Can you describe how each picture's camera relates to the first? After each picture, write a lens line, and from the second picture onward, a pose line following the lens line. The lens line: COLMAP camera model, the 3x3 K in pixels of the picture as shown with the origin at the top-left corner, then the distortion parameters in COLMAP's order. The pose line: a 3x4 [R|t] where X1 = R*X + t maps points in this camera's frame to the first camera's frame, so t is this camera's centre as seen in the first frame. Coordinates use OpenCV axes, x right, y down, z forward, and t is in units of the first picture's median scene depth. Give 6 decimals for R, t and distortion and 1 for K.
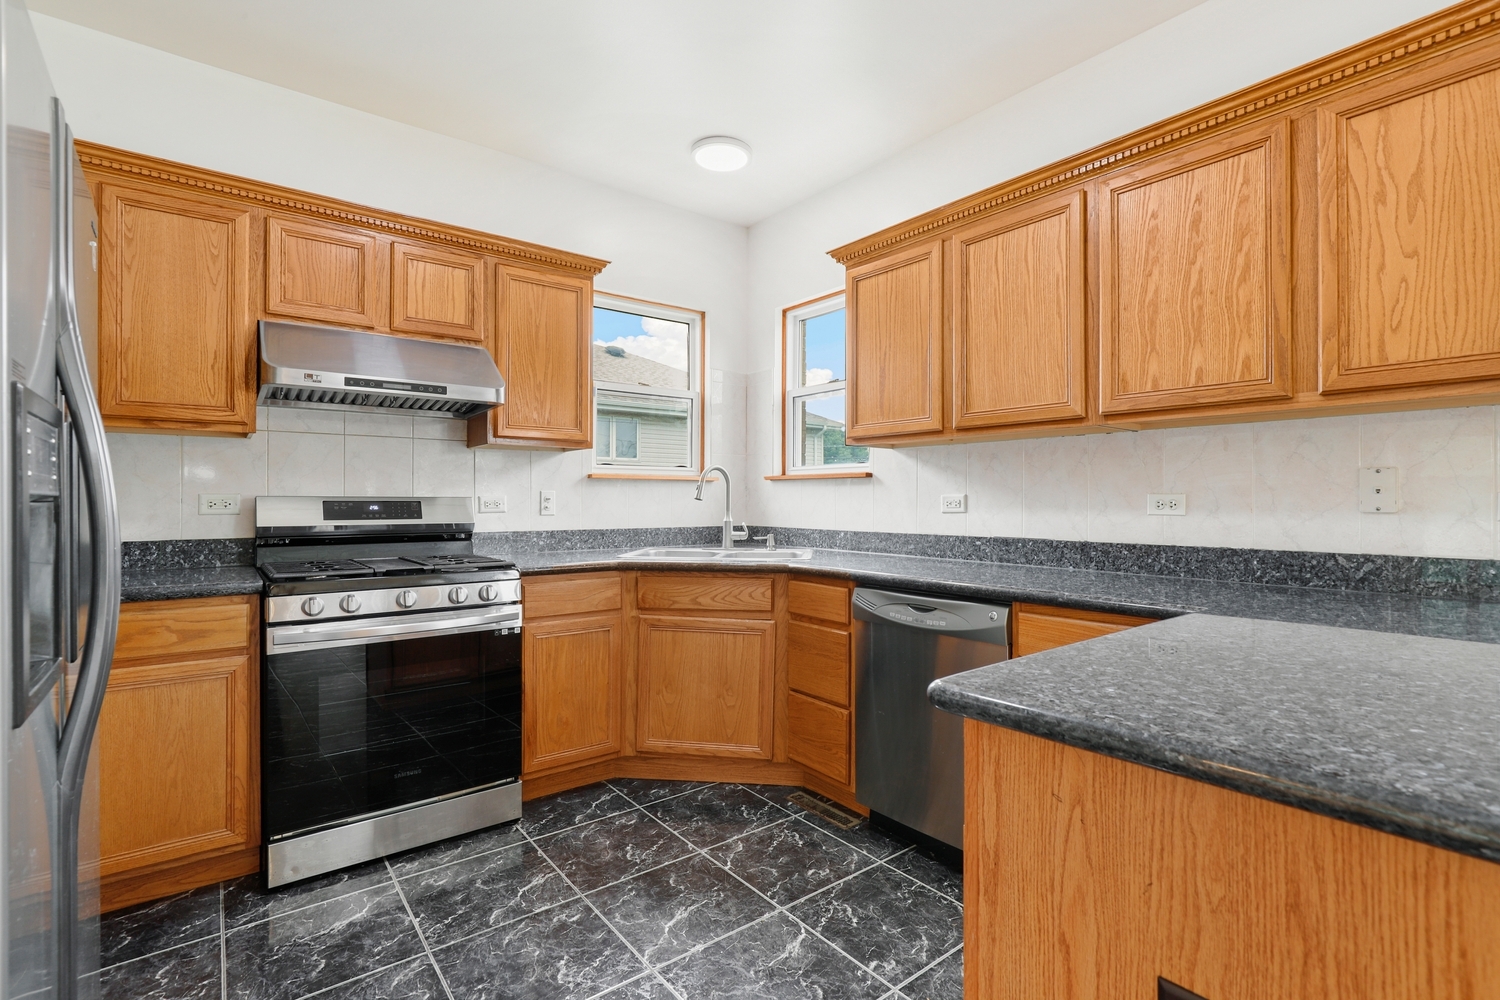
lens RADIAL K [[705.2, 0, 750.0], [0, 705.2, 500.0], [0, 0, 1]] dist [-0.008810, 0.000031]
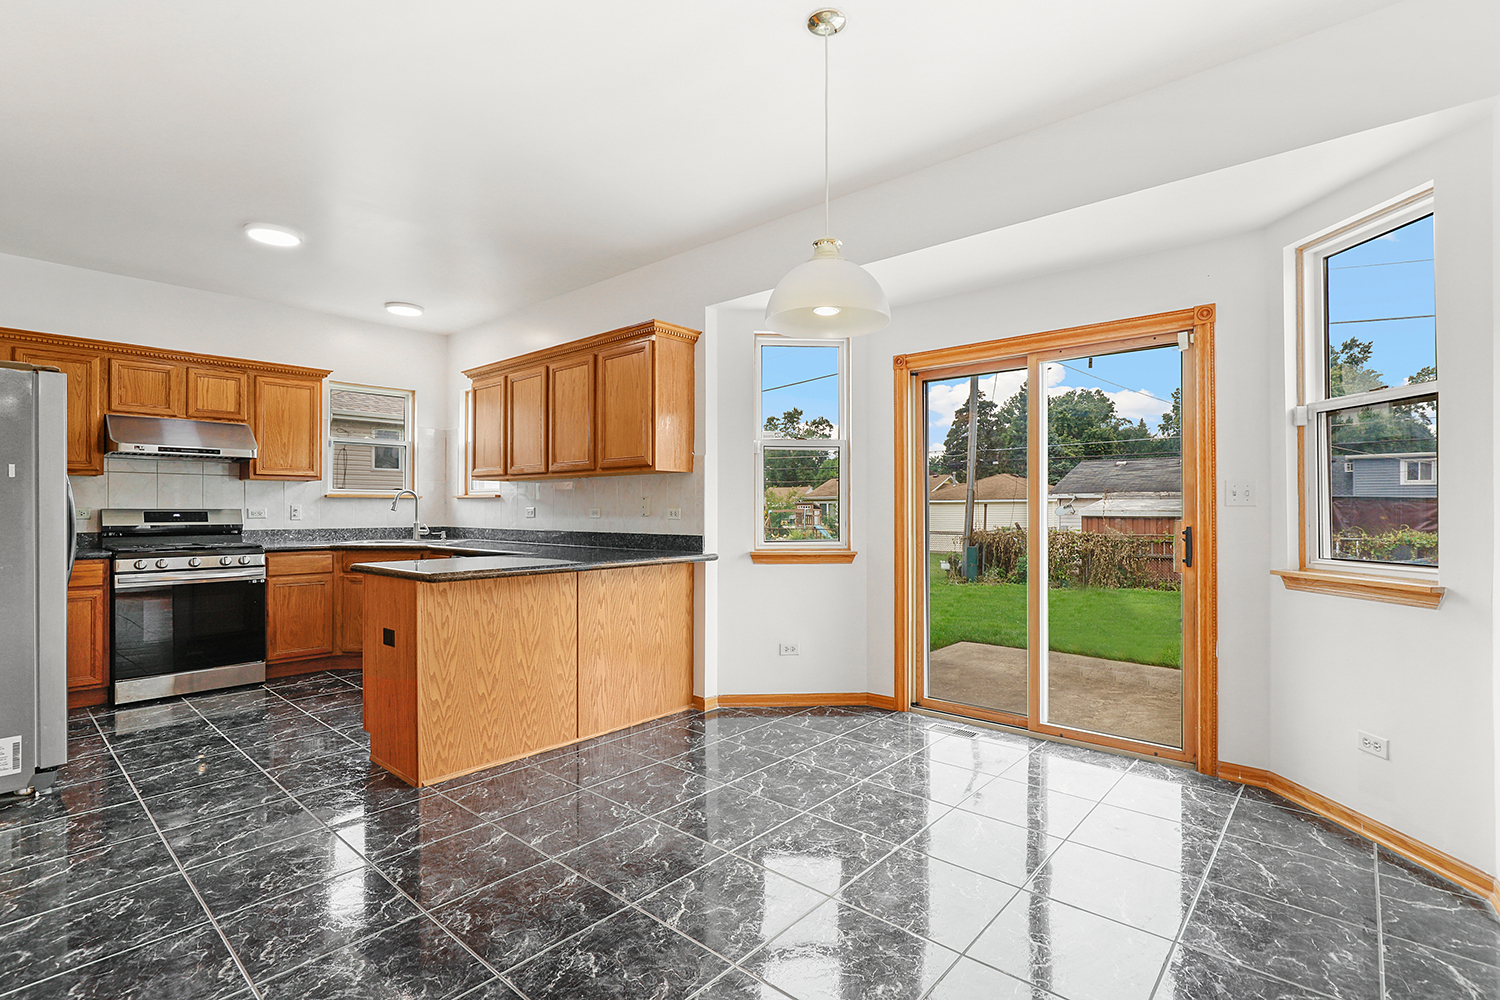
lens RADIAL K [[703.6, 0, 743.7], [0, 703.6, 510.4], [0, 0, 1]] dist [-0.002896, 0.000630]
pose [[0.984762, -0.000663, 0.173907, 0.608002], [0.000523, 1.000000, 0.000850, -0.002943], [-0.173907, -0.000746, 0.984762, -1.067324]]
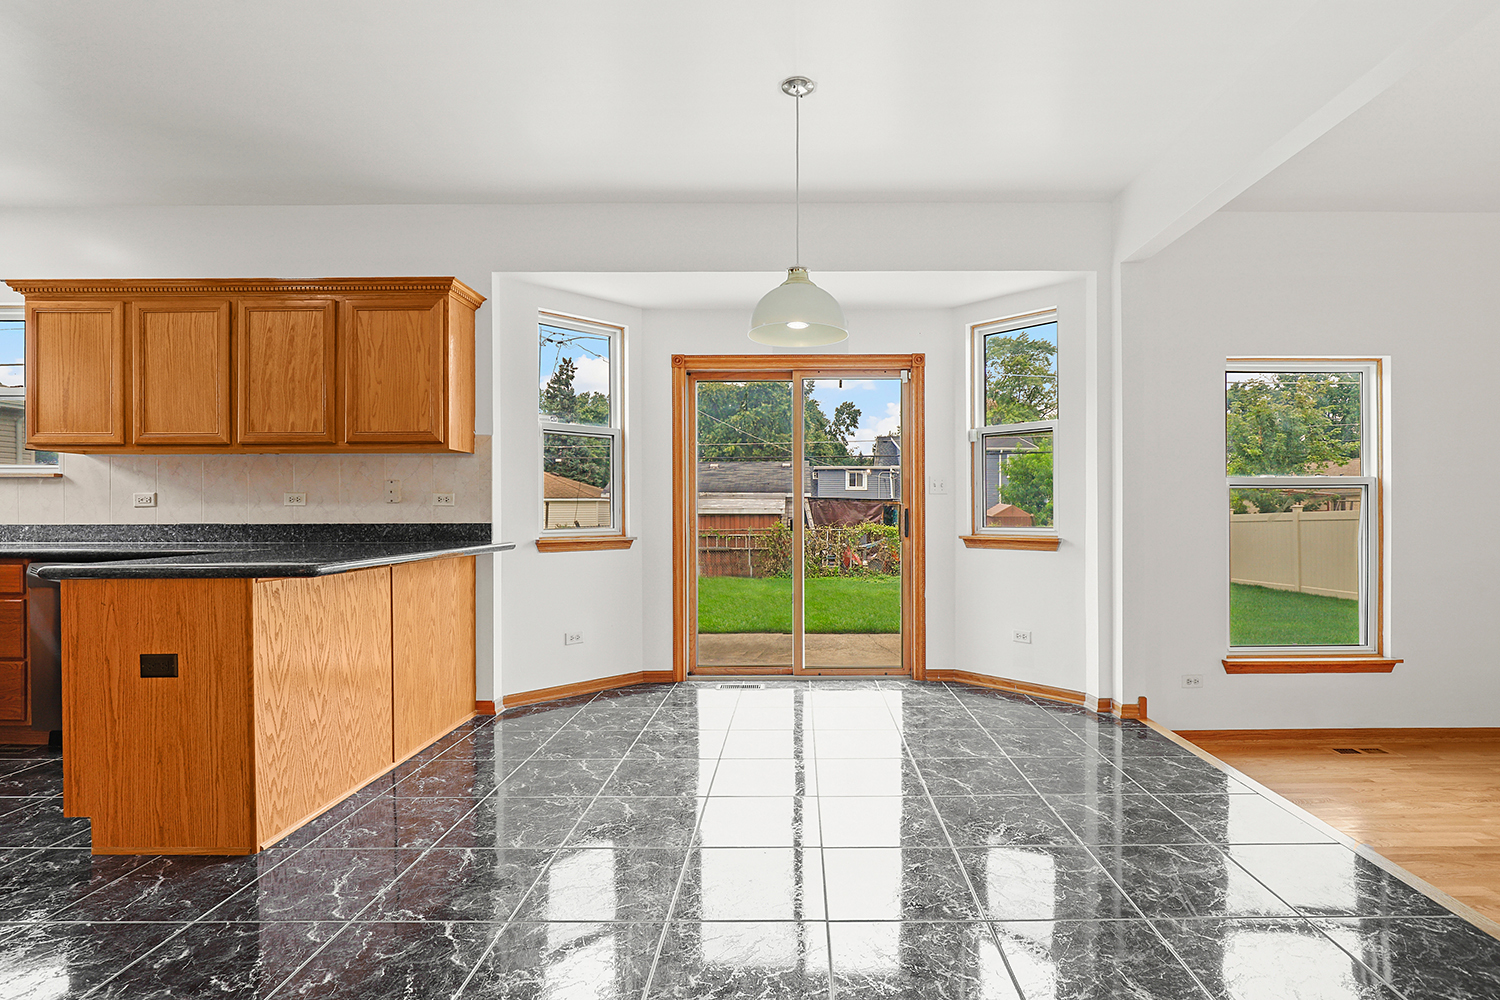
lens RADIAL K [[743.4, 0, 793.0], [0, 743.4, 513.8], [0, 0, 1]] dist [0.000943, 0.001164]
pose [[0.629696, -0.005185, 0.776824, -0.029283], [0.002246, 0.999986, 0.004854, 0.031611], [-0.776838, -0.001312, 0.629699, -0.929214]]
